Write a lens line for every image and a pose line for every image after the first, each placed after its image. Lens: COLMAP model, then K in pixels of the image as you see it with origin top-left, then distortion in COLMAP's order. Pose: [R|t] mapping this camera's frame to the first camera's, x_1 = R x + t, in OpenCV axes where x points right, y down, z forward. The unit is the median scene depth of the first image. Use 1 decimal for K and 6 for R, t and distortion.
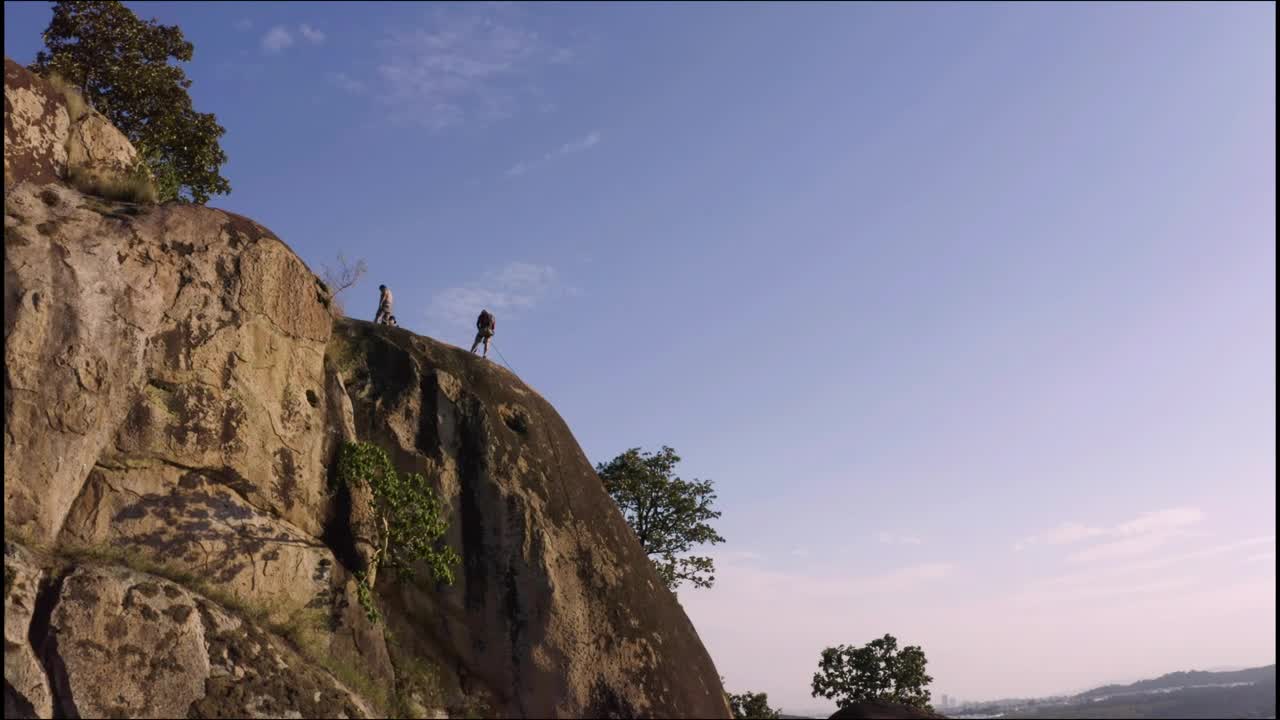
lens RADIAL K [[1013.0, 0, 640.0], [0, 1013.0, 360.0], [0, 0, 1]] dist [-0.195780, 0.019663]
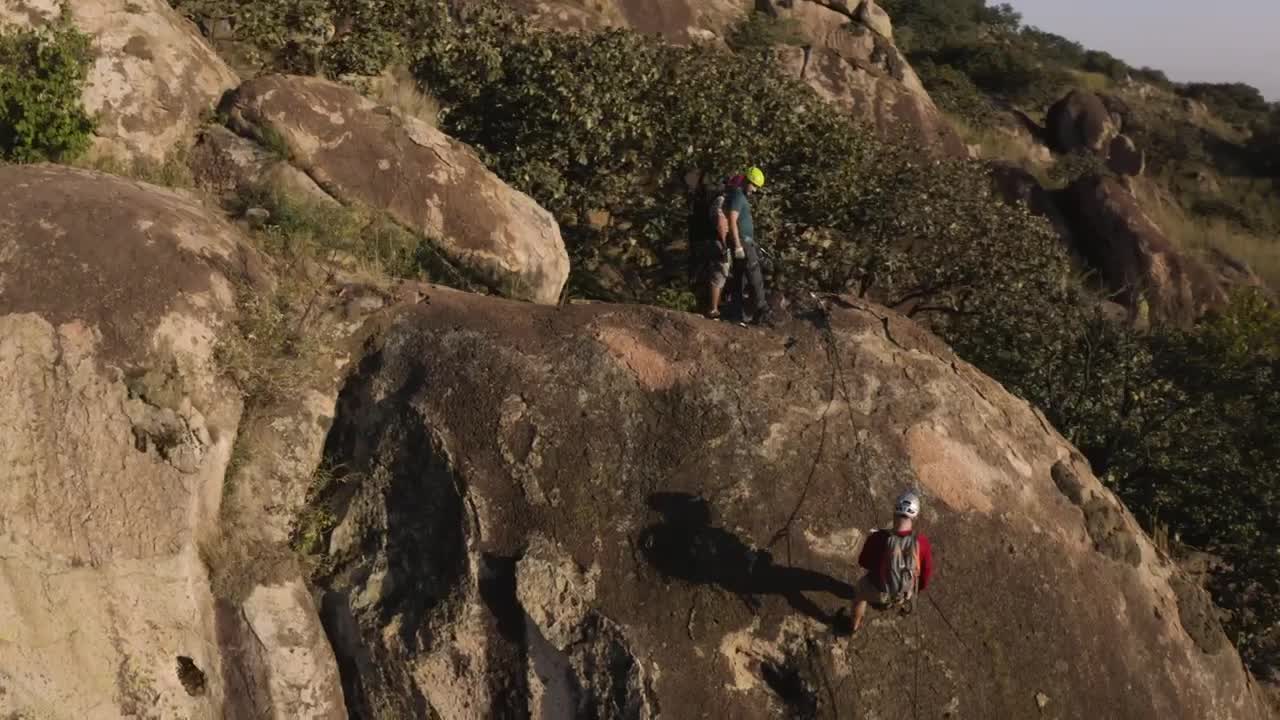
lens RADIAL K [[1013.0, 0, 640.0], [0, 1013.0, 360.0], [0, 0, 1]] dist [-0.195780, 0.019663]
pose [[0.657407, 0.190452, -0.729070, 0.063769], [0.254286, 0.854708, 0.452563, -0.195780], [0.709334, -0.482910, 0.513462, 0.909619]]
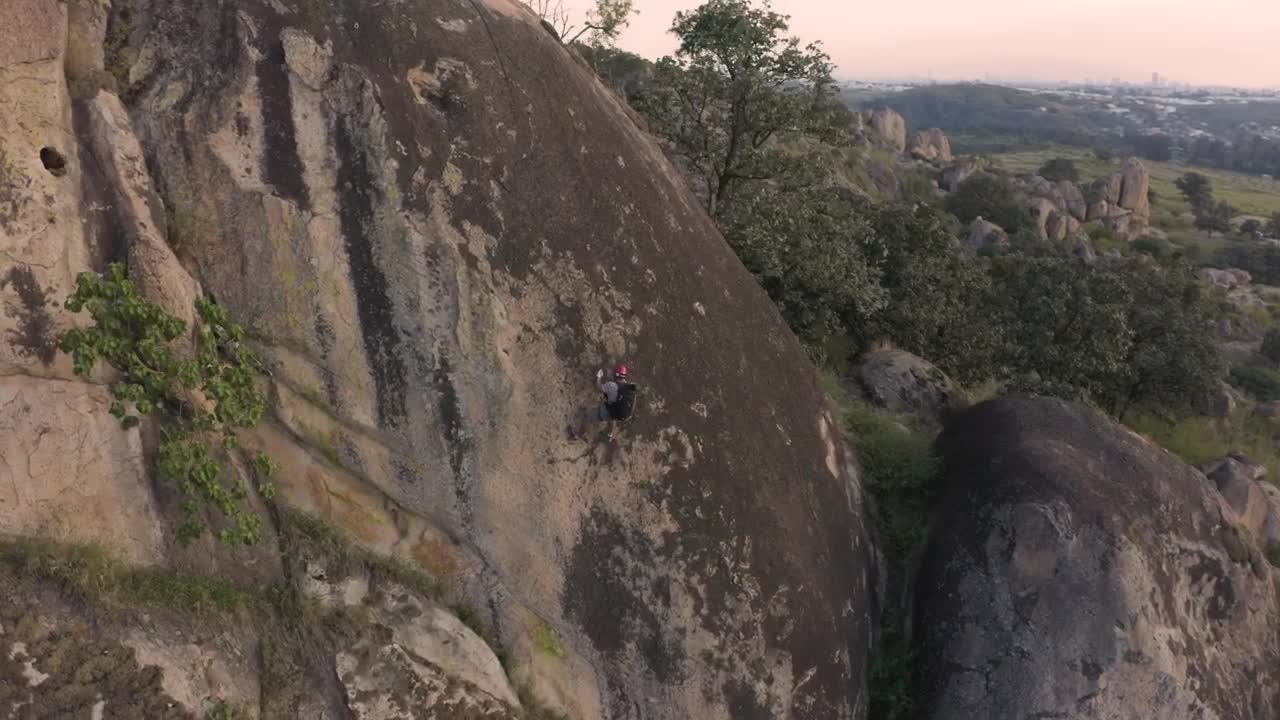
lens RADIAL K [[1013.0, 0, 640.0], [0, 1013.0, 360.0], [0, 0, 1]] dist [-0.195780, 0.019663]
pose [[0.980638, 0.043358, -0.190967, 0.110616], [0.076252, 0.813671, 0.576303, -0.143205], [0.180372, -0.579707, 0.794611, 0.510176]]
